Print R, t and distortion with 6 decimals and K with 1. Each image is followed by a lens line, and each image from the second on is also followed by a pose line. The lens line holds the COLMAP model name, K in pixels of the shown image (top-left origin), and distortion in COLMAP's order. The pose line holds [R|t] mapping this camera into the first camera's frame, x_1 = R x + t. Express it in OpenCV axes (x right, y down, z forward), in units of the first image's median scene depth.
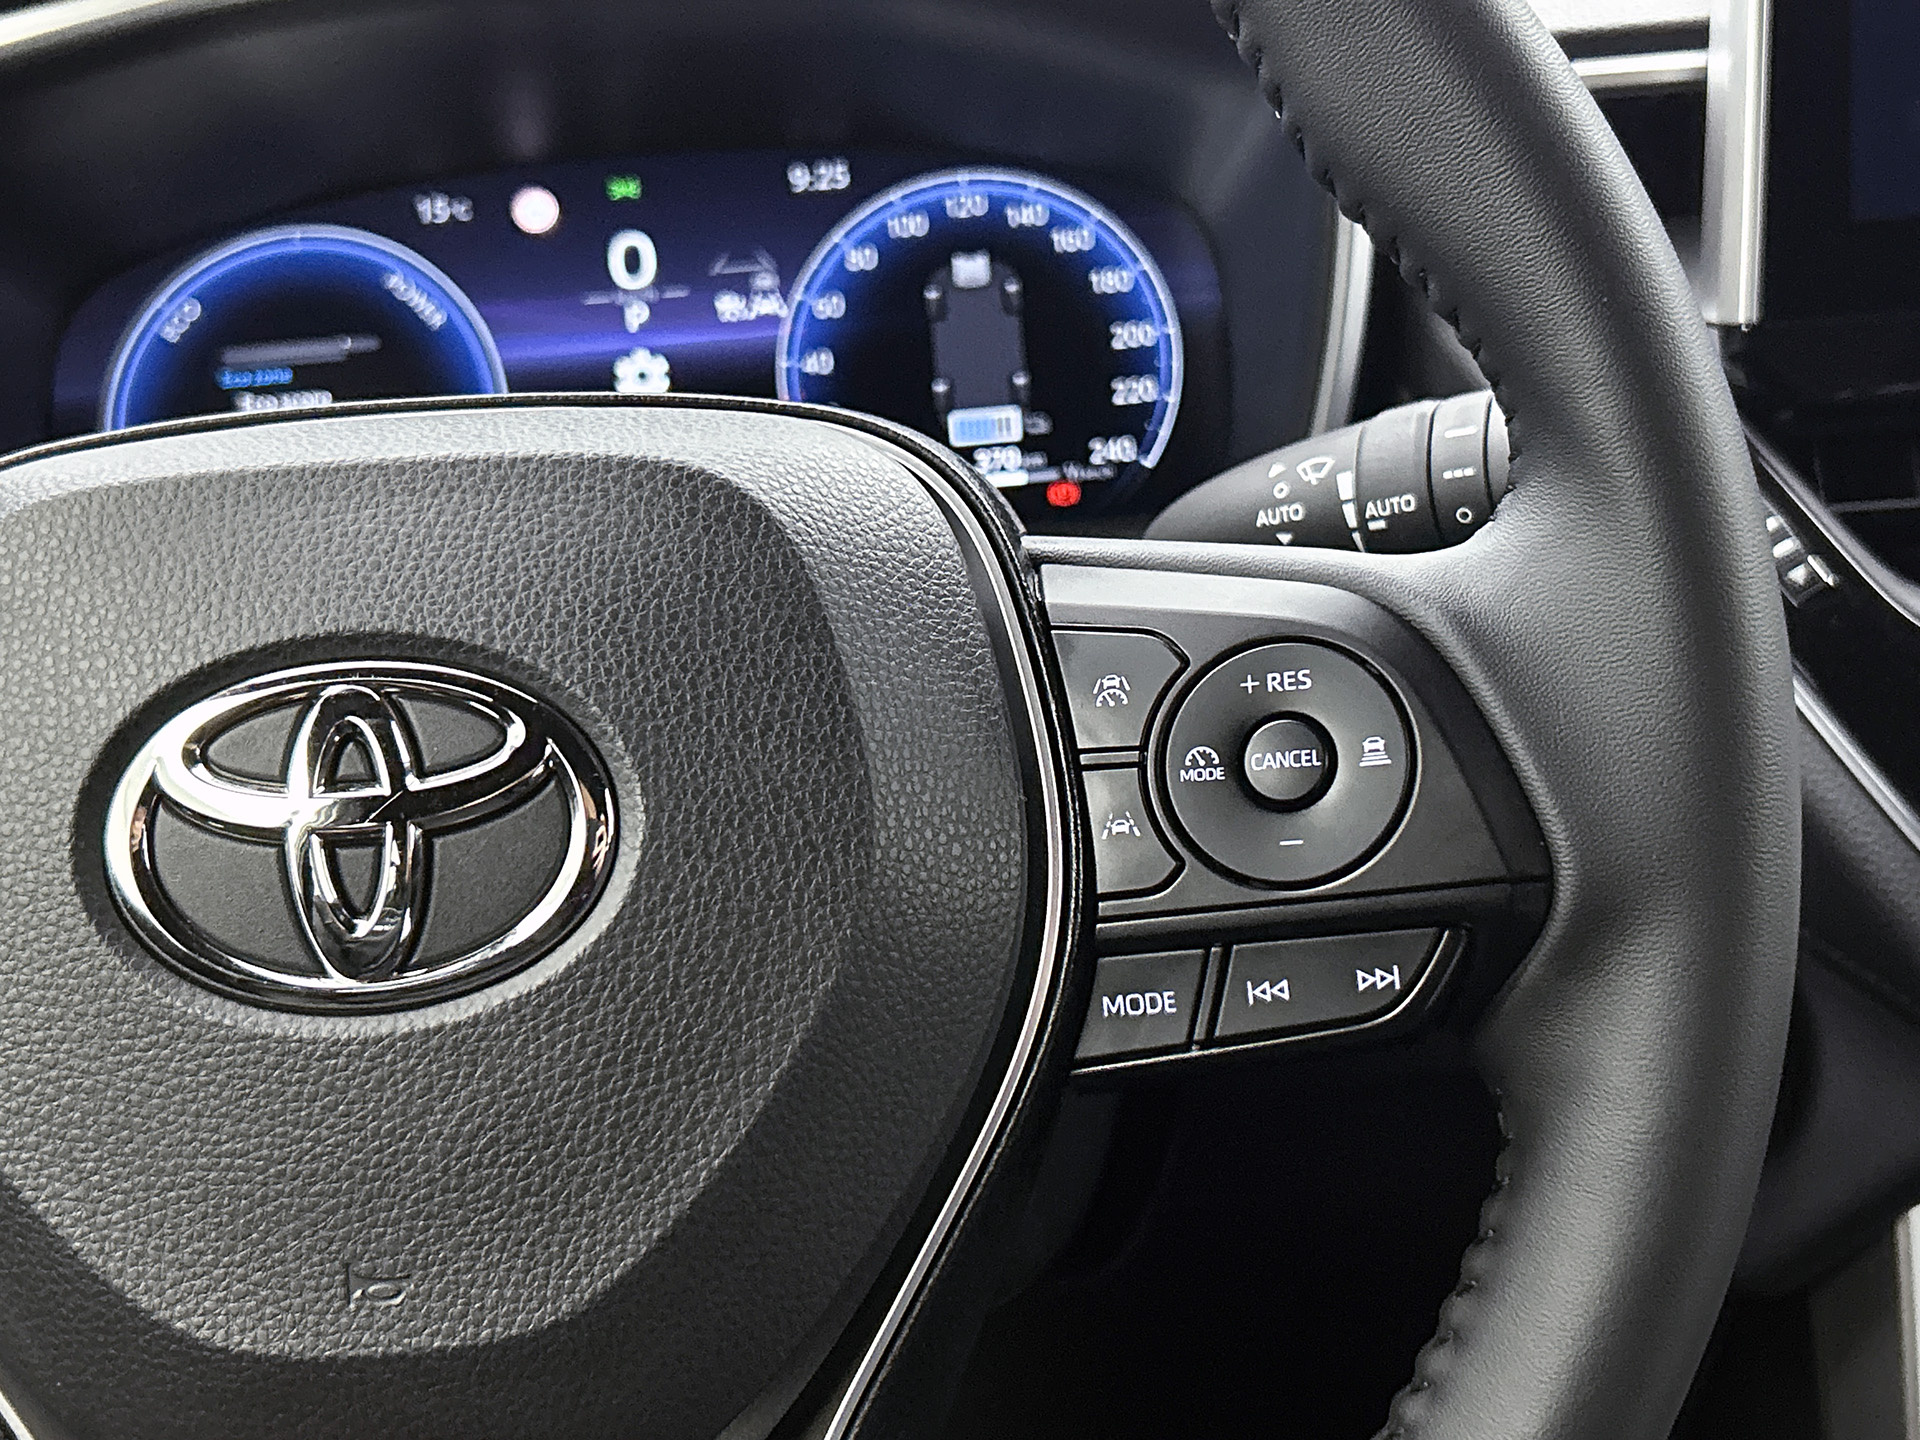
lens RADIAL K [[2494.6, 0, 964.6], [0, 2494.6, 758.2], [0, 0, 1]] dist [0.270443, -1.042966]
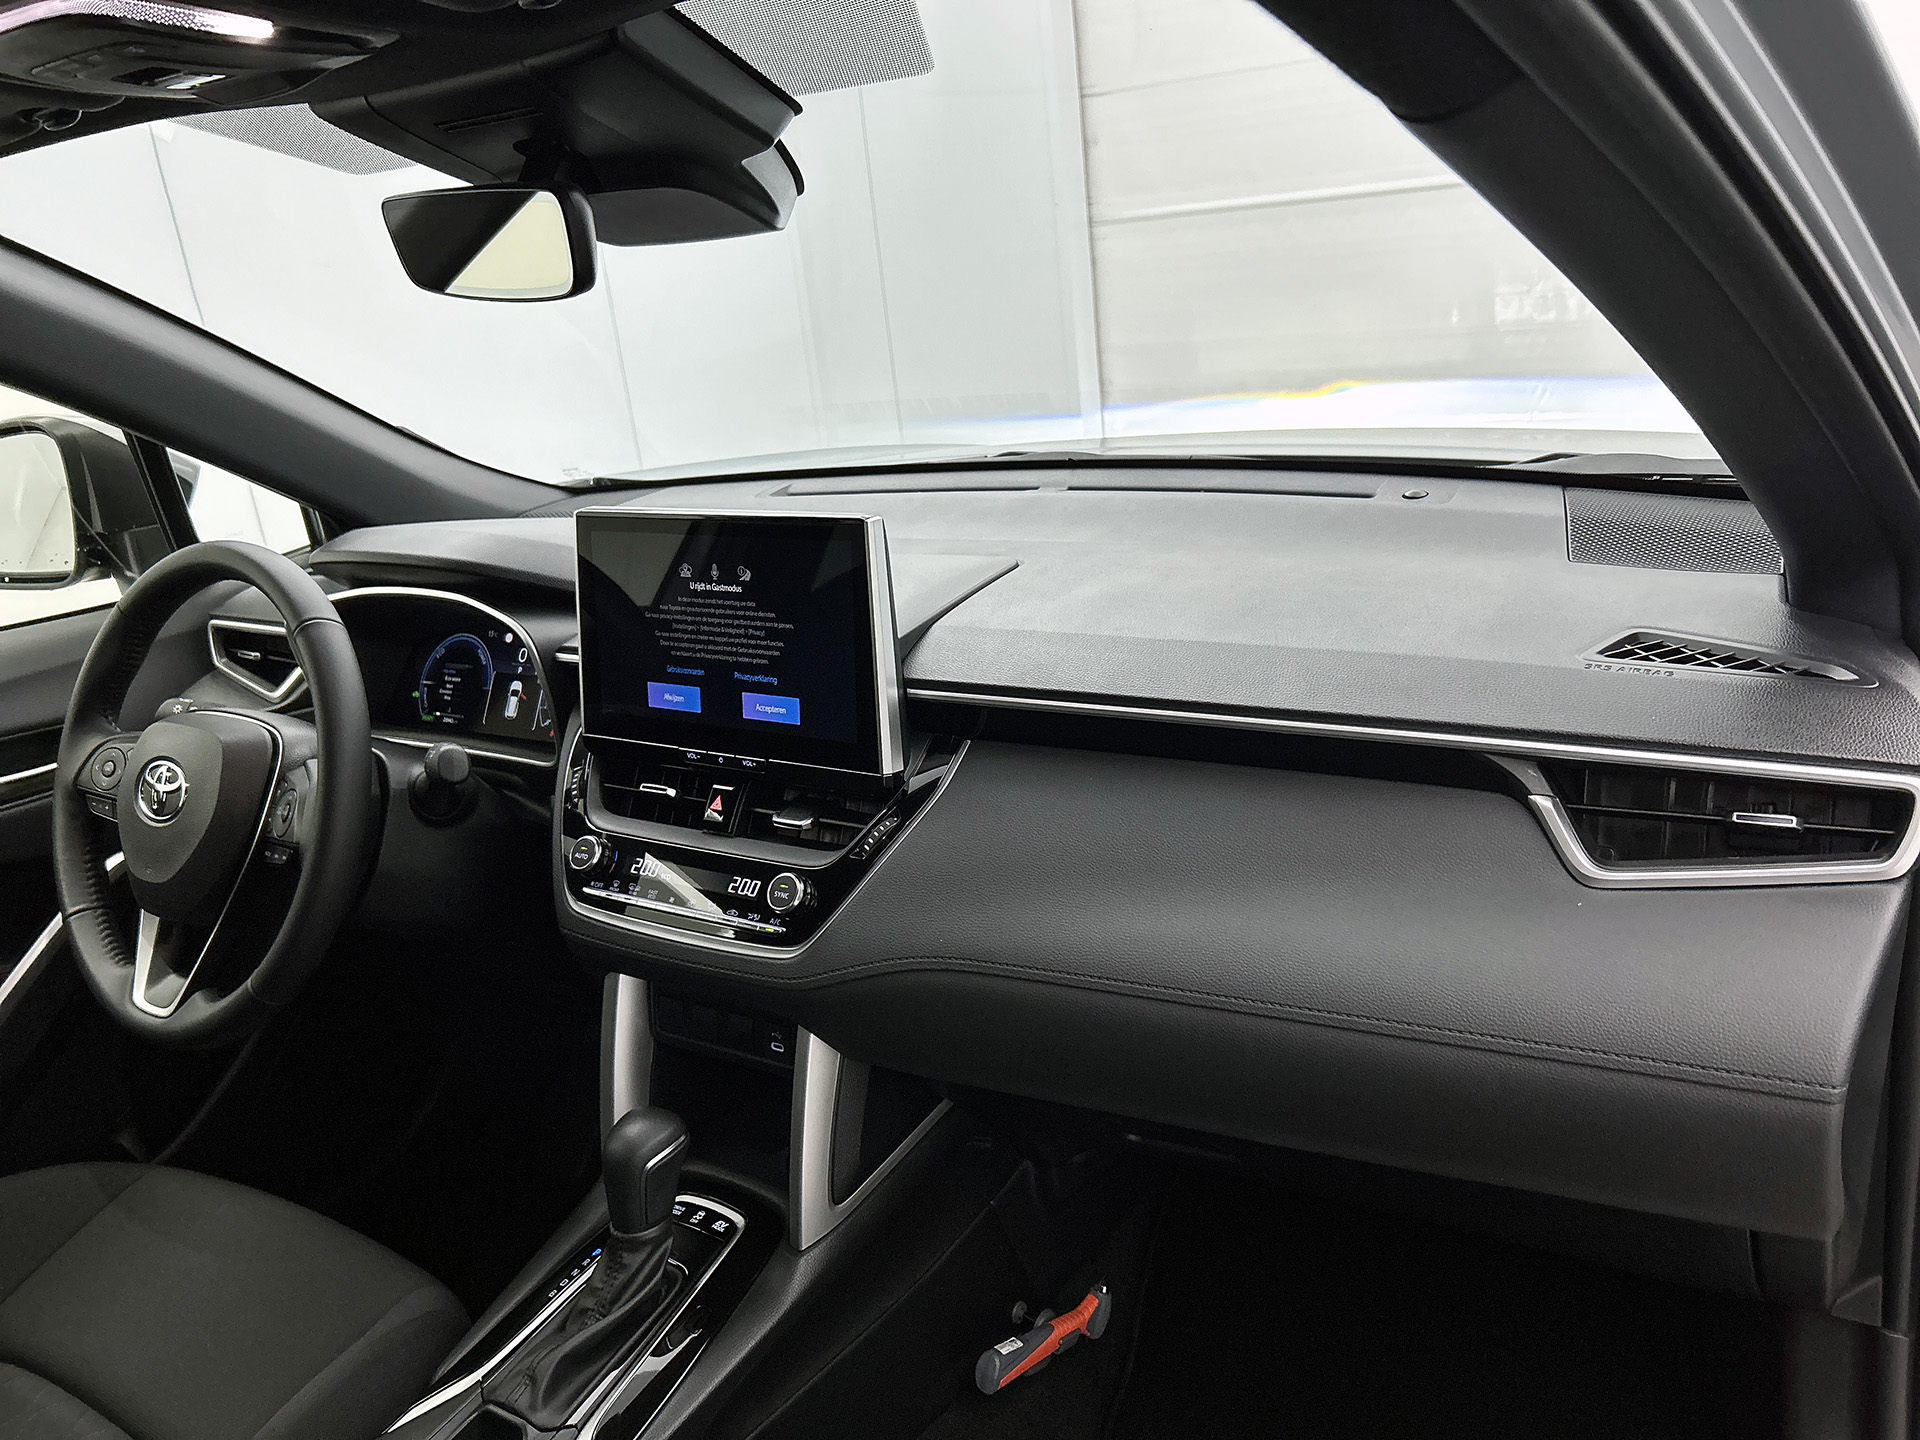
lens RADIAL K [[1438.9, 0, 947.9], [0, 1438.9, 727.4], [0, 0, 1]] dist [0.054116, -0.069162]
pose [[0.834643, 0.172355, -0.523130, 2.855468], [-0.182187, 0.982707, 0.033095, -0.527517], [0.519788, 0.067685, 0.851610, -0.859564]]
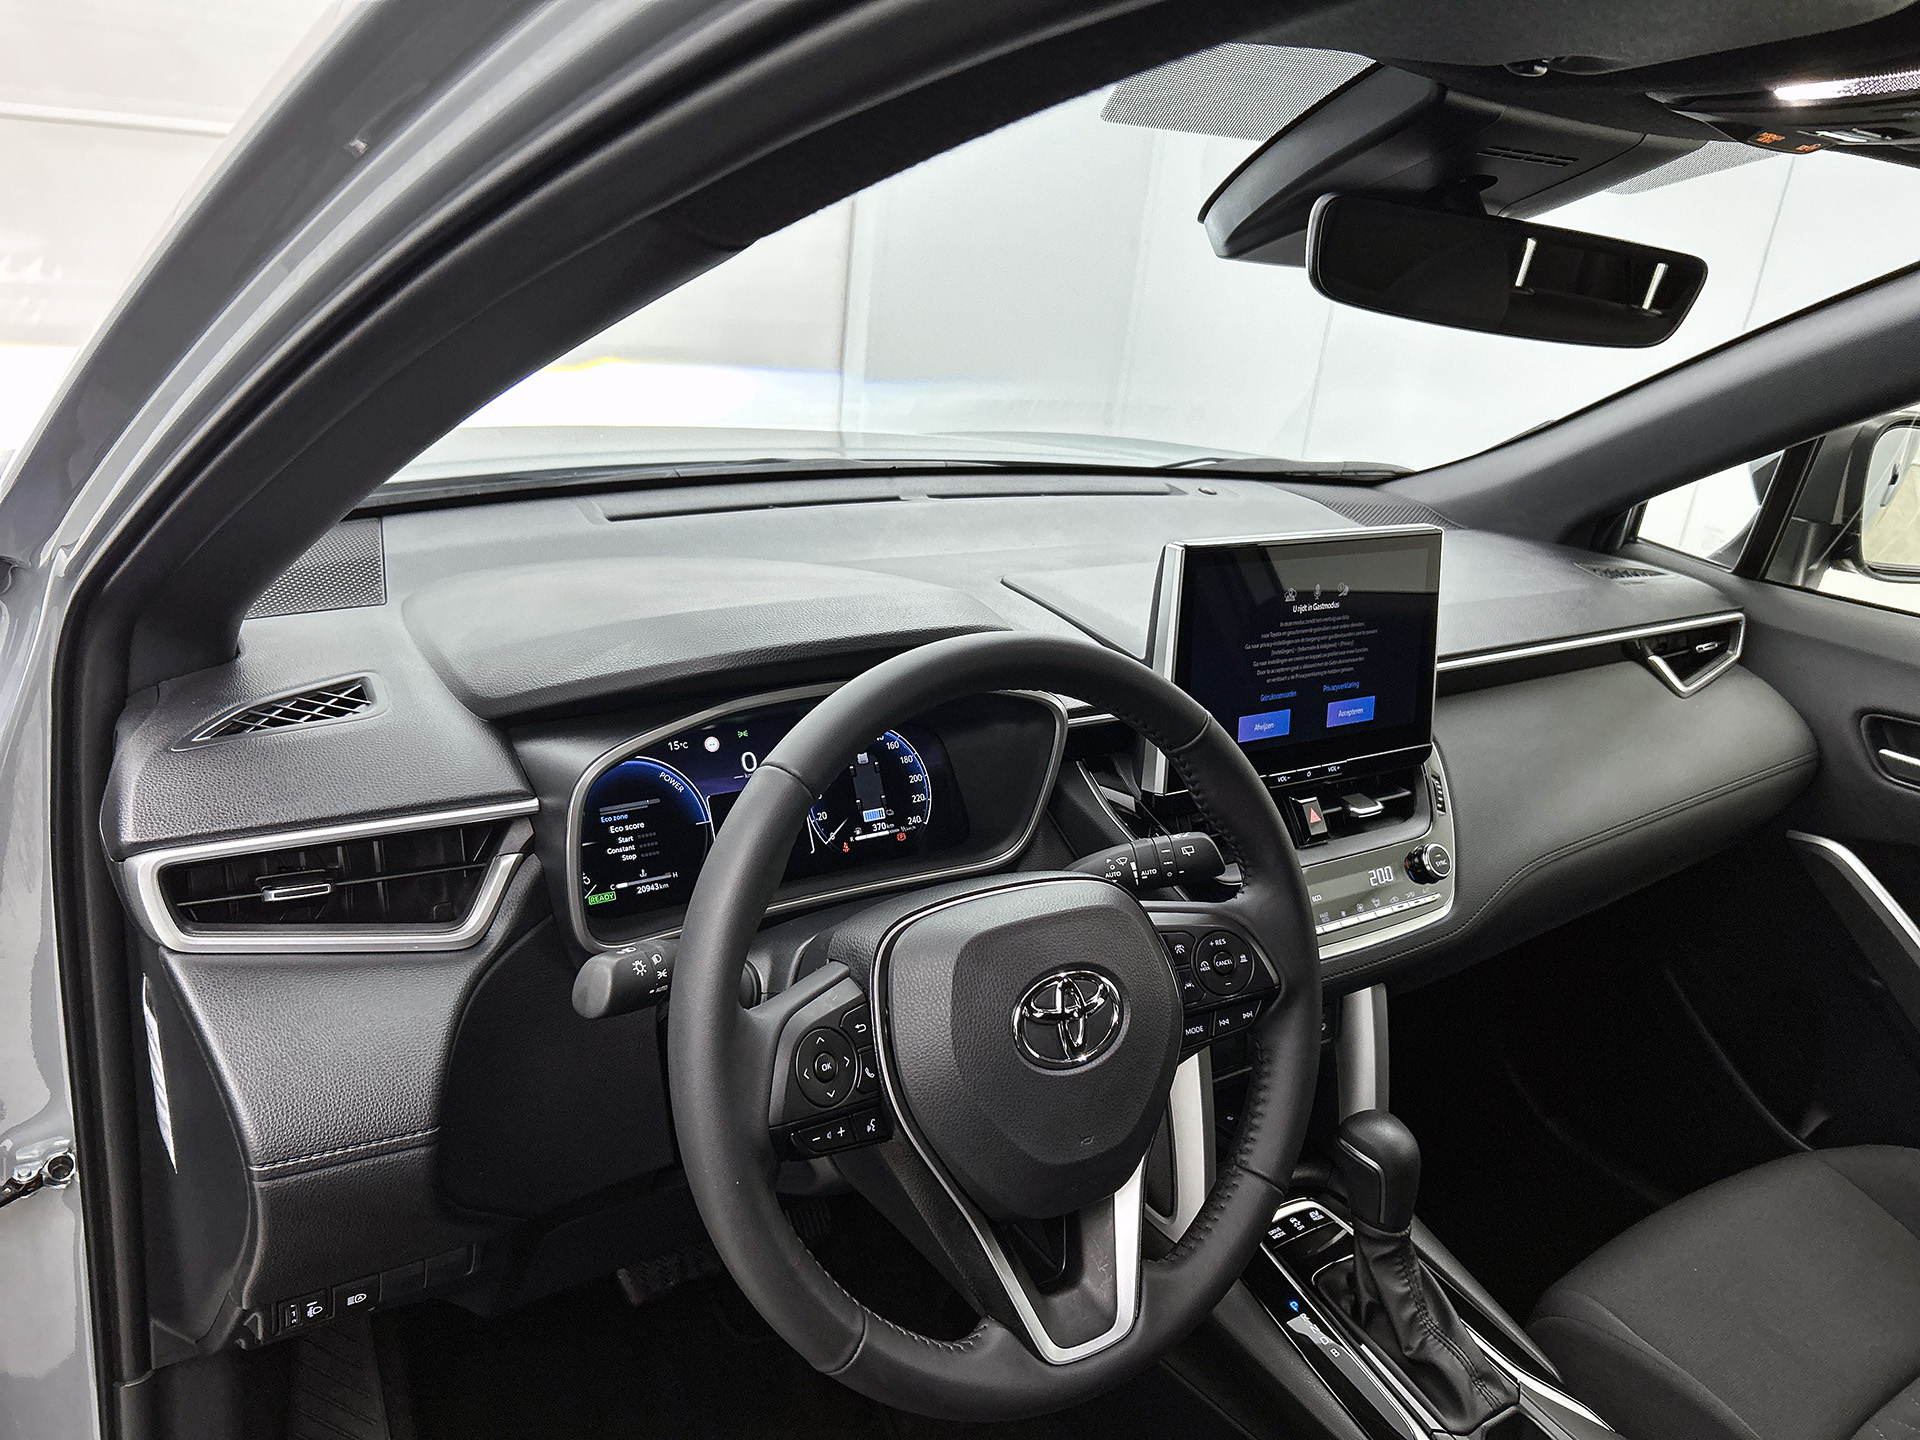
lens RADIAL K [[1438.9, 0, 947.9], [0, 1438.9, 727.4], [0, 0, 1]] dist [0.054116, -0.069162]
pose [[0.828307, -0.043791, 0.558561, -1.522395], [0.067278, 0.997501, -0.021565, -0.357712], [-0.556221, 0.055441, 0.829183, -0.680149]]
